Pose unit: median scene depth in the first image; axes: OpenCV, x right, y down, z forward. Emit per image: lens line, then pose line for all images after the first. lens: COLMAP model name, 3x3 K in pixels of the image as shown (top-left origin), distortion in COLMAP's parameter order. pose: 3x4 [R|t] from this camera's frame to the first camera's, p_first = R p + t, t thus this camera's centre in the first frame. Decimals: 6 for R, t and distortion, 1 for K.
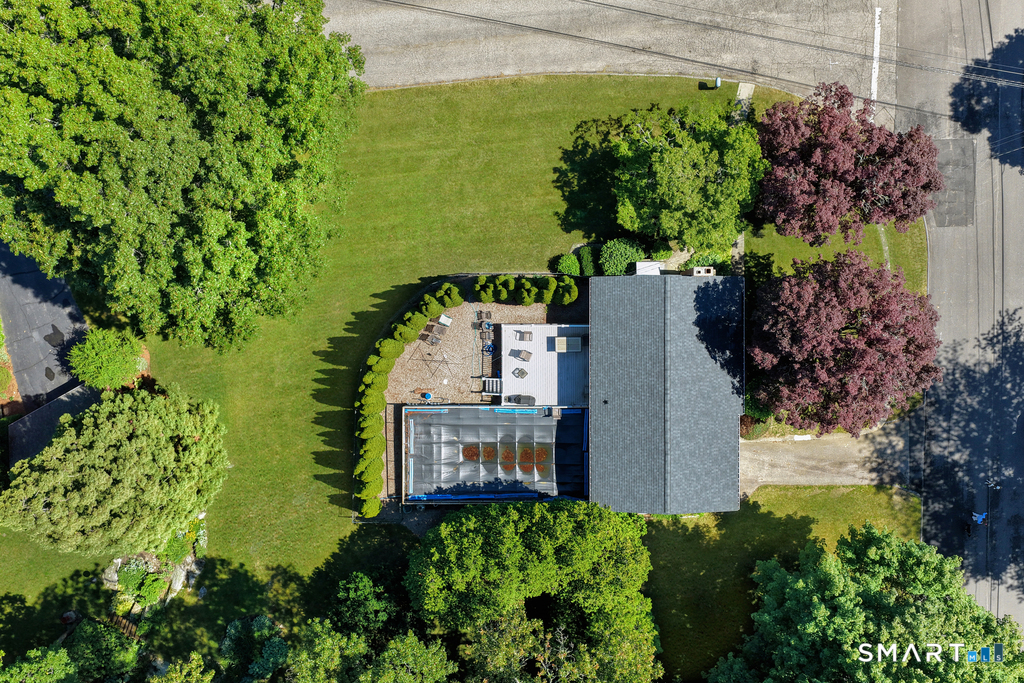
lens RADIAL K [[845.3, 0, 512.0], [0, 845.3, 341.5], [0, 0, 1]] dist [-0.013577, -0.005153]
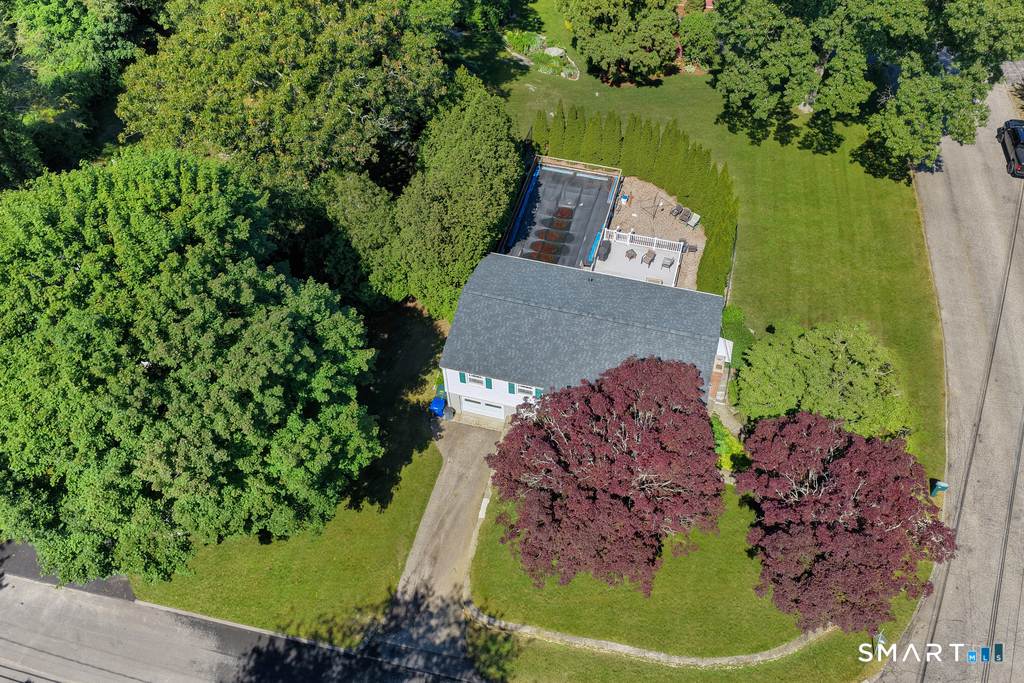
lens RADIAL K [[845.3, 0, 512.0], [0, 845.3, 341.5], [0, 0, 1]] dist [-0.013577, -0.005153]
pose [[-0.271694, 0.772533, -0.573912, 0.685553], [-0.961767, -0.196616, 0.190645, -0.037532], [0.034440, 0.603767, 0.796417, 0.247362]]
